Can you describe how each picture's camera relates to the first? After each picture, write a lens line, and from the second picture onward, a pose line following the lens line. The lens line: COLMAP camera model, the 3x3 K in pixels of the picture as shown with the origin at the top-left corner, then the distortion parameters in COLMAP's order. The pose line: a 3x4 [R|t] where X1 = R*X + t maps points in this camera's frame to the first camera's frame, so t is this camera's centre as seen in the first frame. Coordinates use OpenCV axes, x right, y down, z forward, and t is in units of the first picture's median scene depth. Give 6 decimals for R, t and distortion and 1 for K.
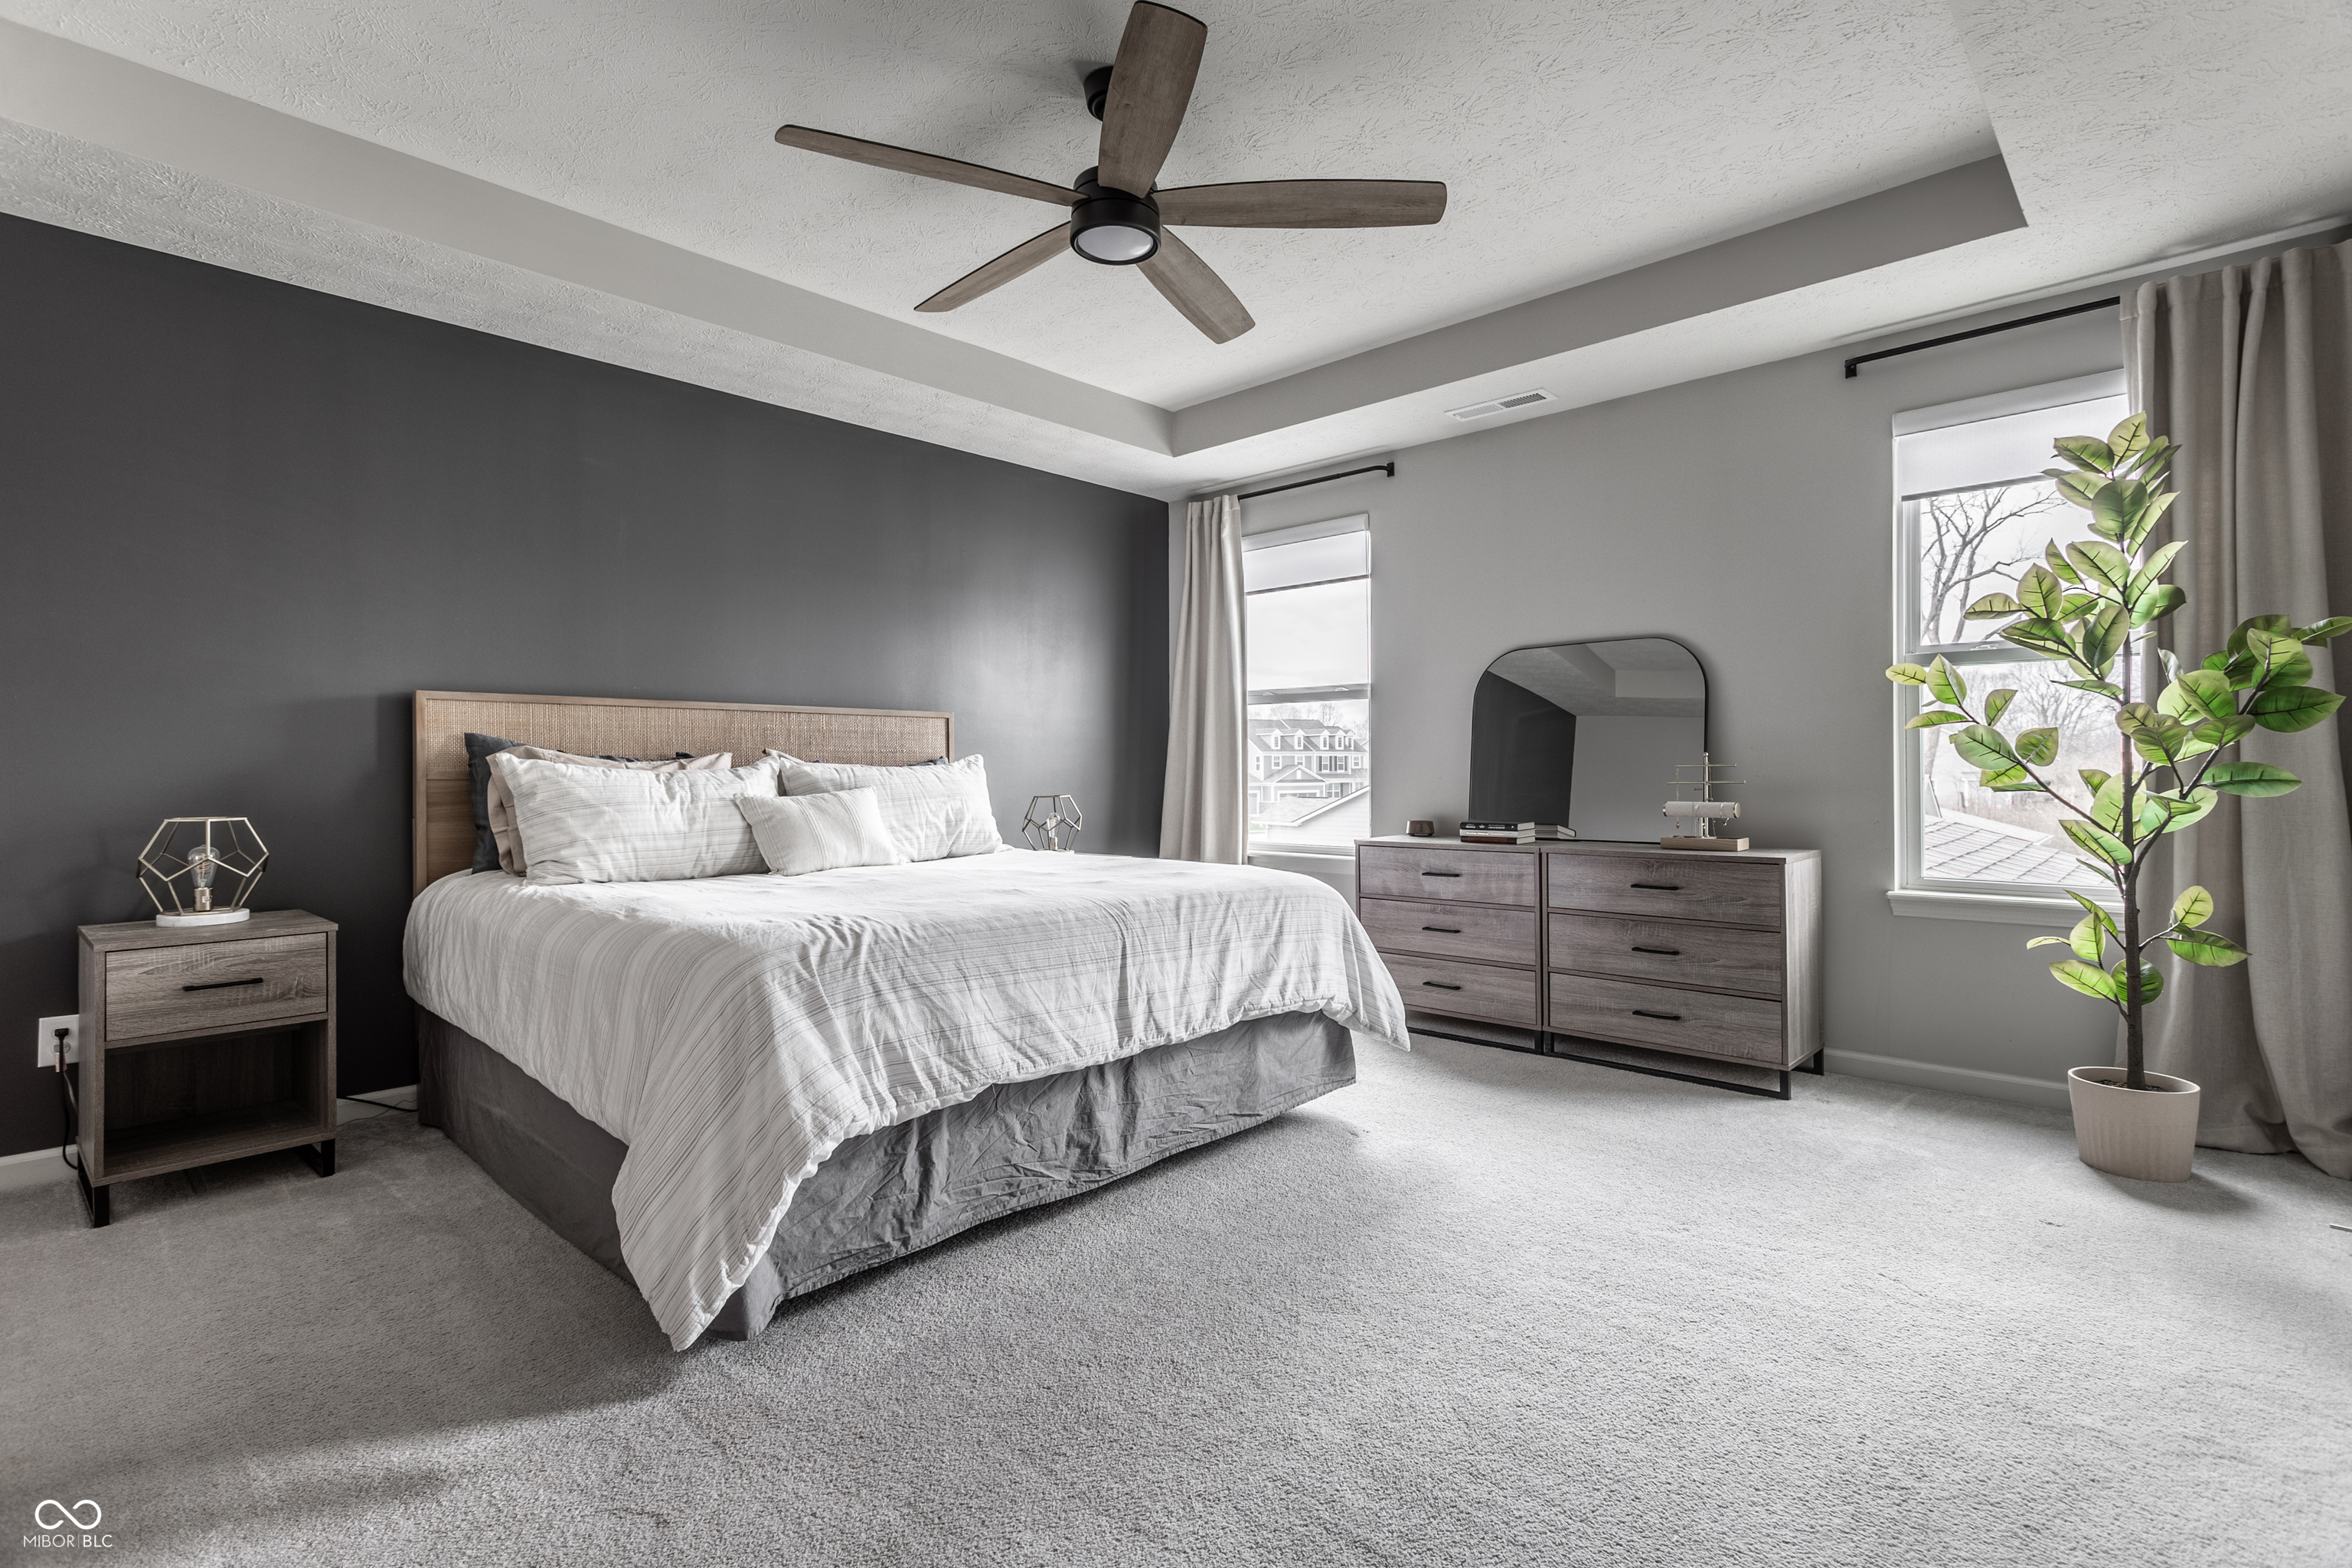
lens RADIAL K [[1131.4, 0, 1171.1], [0, 1131.4, 768.7], [0, 0, 1]] dist [0.003745, 0.001510]
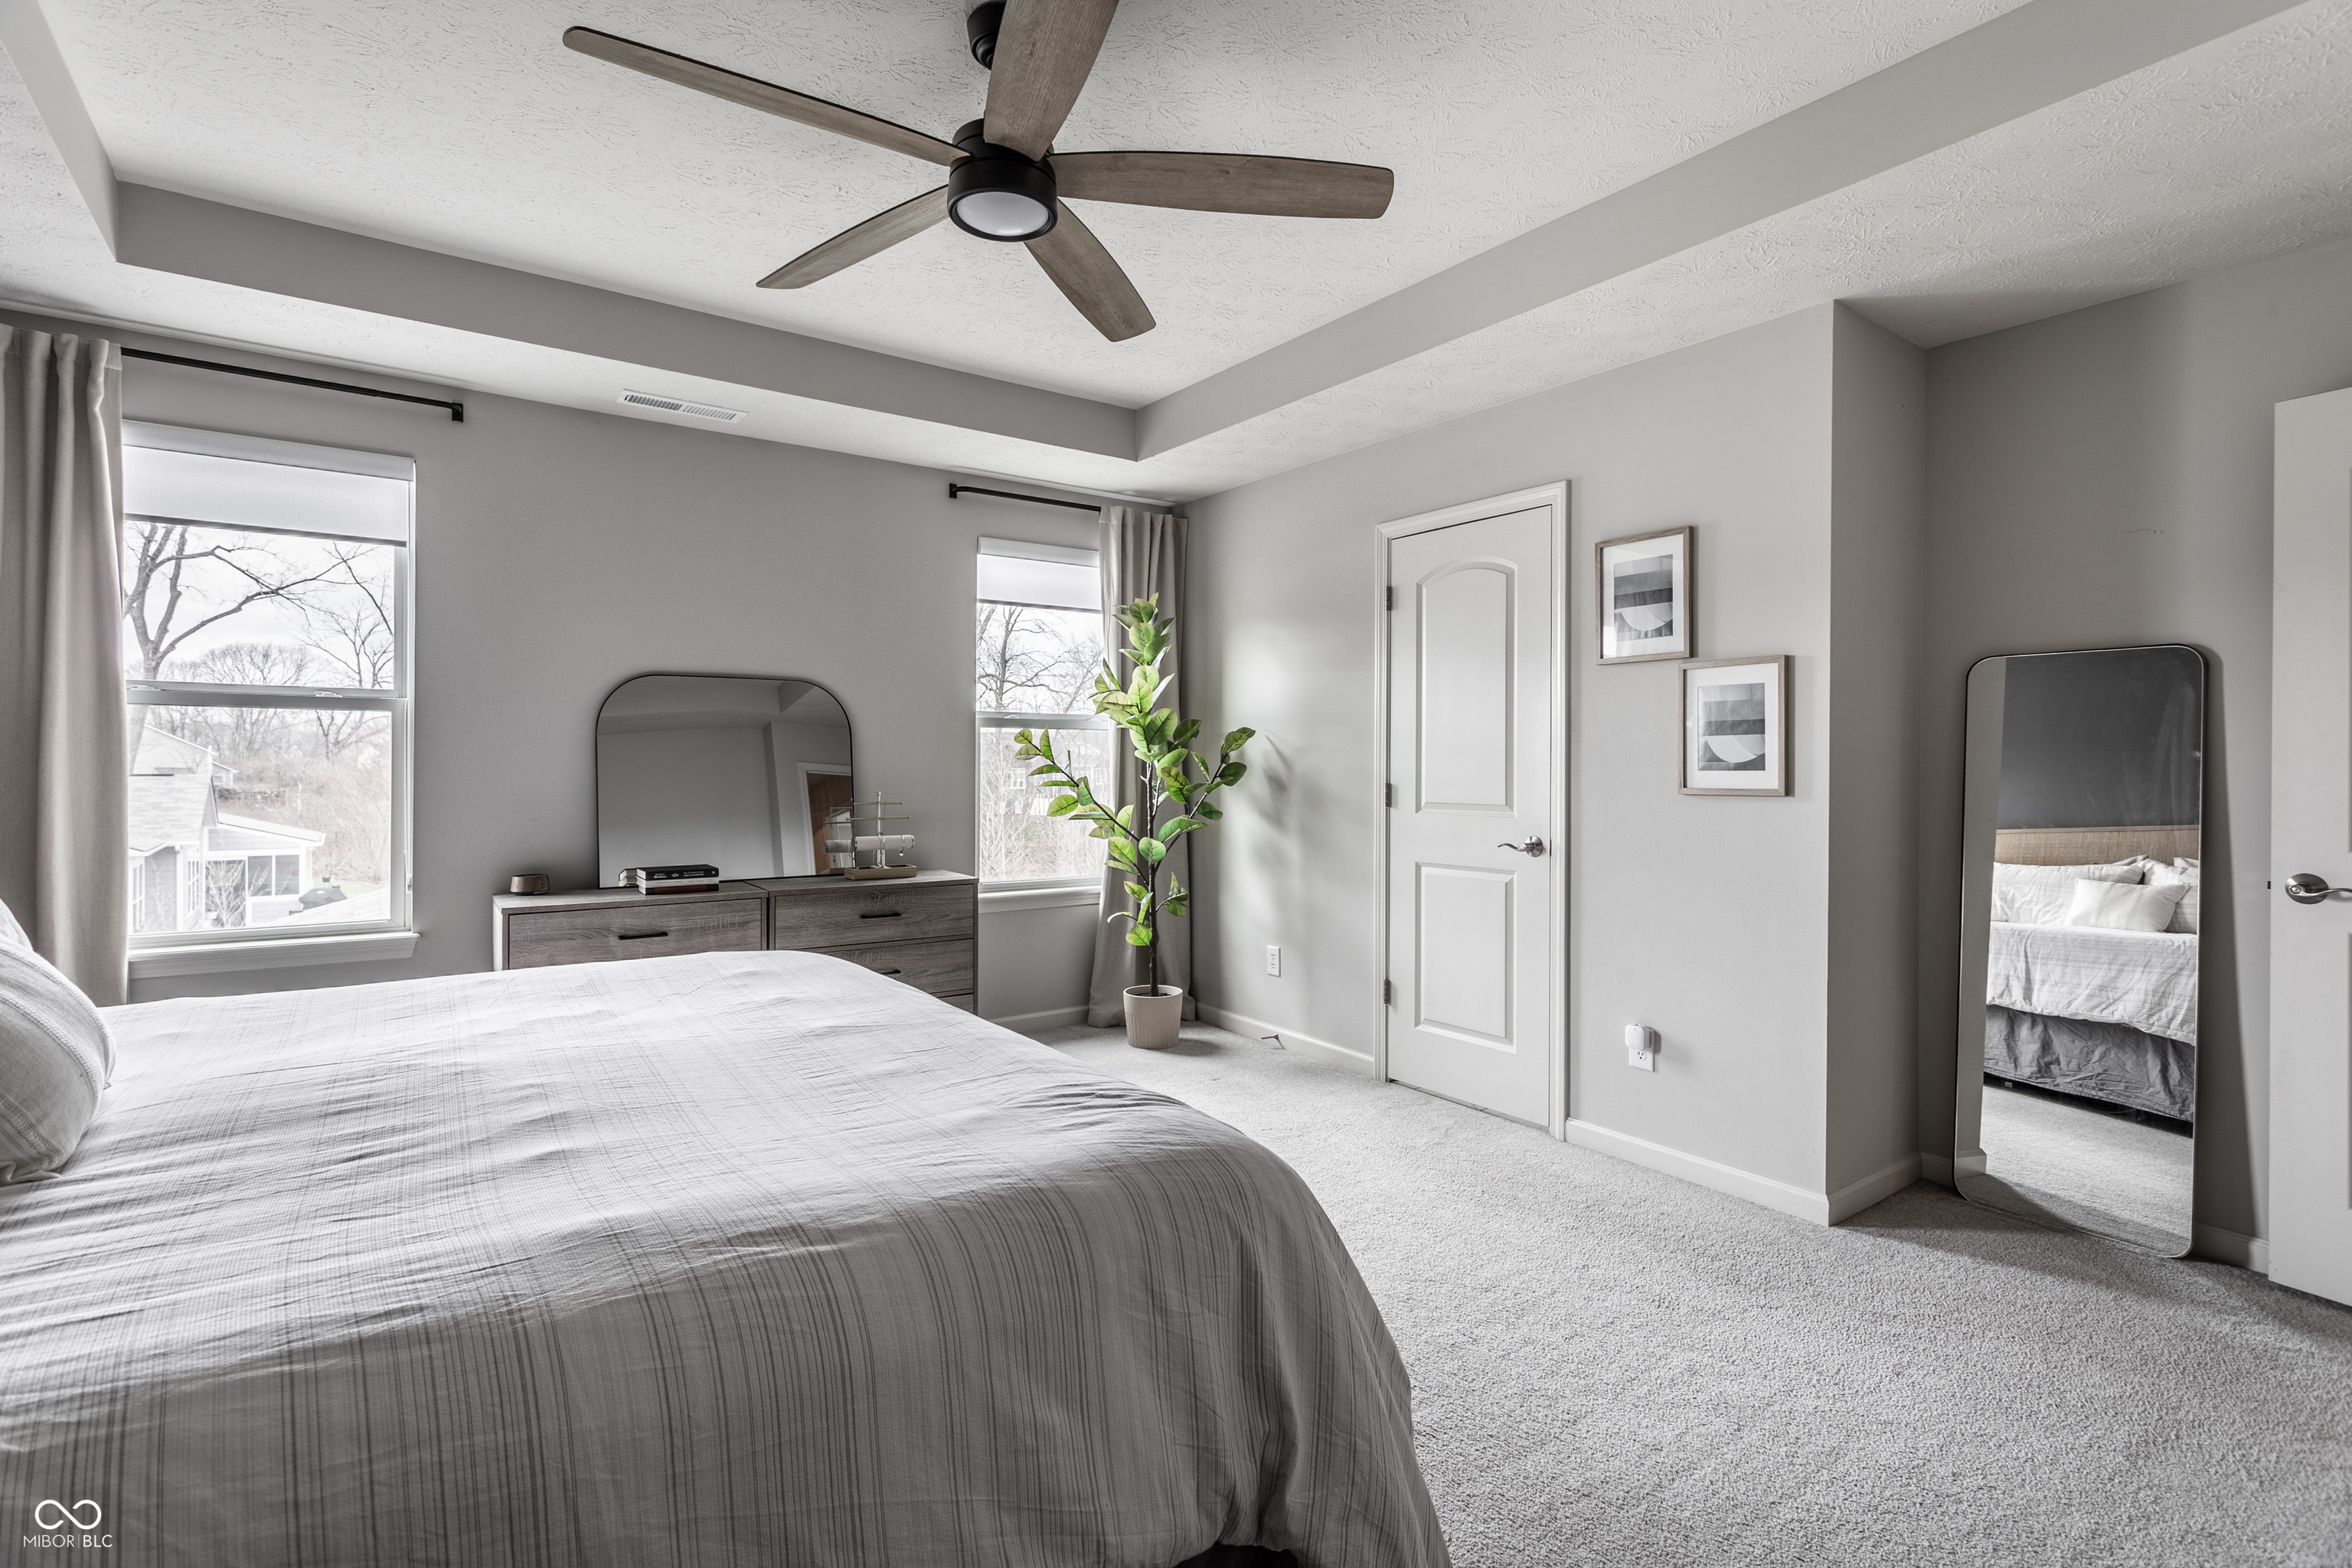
lens RADIAL K [[1131.4, 0, 1171.1], [0, 1131.4, 768.7], [0, 0, 1]] dist [0.003745, 0.001510]
pose [[0.180312, 0.001578, 0.983608, -0.528525], [-0.008482, 0.999964, -0.000049, -0.035966], [-0.983573, -0.008334, 0.180319, 0.453695]]
